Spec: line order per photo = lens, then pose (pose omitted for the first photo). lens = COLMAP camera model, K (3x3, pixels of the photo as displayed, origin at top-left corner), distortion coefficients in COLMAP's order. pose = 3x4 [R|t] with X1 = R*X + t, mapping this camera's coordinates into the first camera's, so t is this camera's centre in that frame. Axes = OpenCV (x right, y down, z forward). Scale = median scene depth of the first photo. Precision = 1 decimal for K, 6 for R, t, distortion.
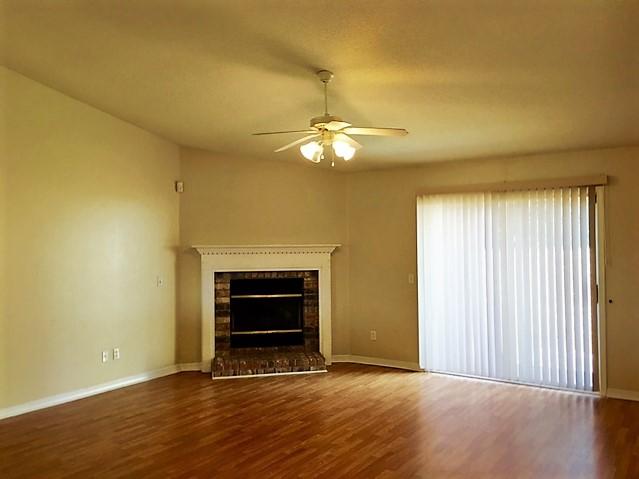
lens RADIAL K [[542.8, 0, 322.0], [0, 542.8, 234.2], [0, 0, 1]] dist [0.053267, -0.009917]
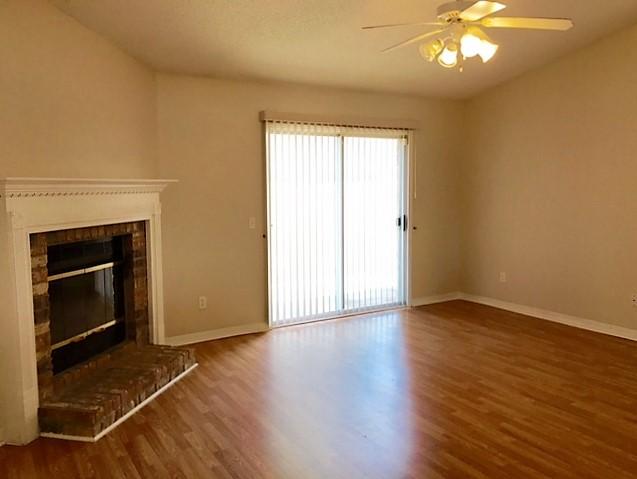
lens RADIAL K [[541.1, 0, 321.0], [0, 541.1, 234.2], [0, 0, 1]] dist [0.053267, -0.009917]
pose [[0.417189, -0.077537, 0.905506, -0.519080], [-0.010176, 0.995893, 0.089965, 0.024423], [-0.908763, -0.046747, 0.414687, 0.564334]]
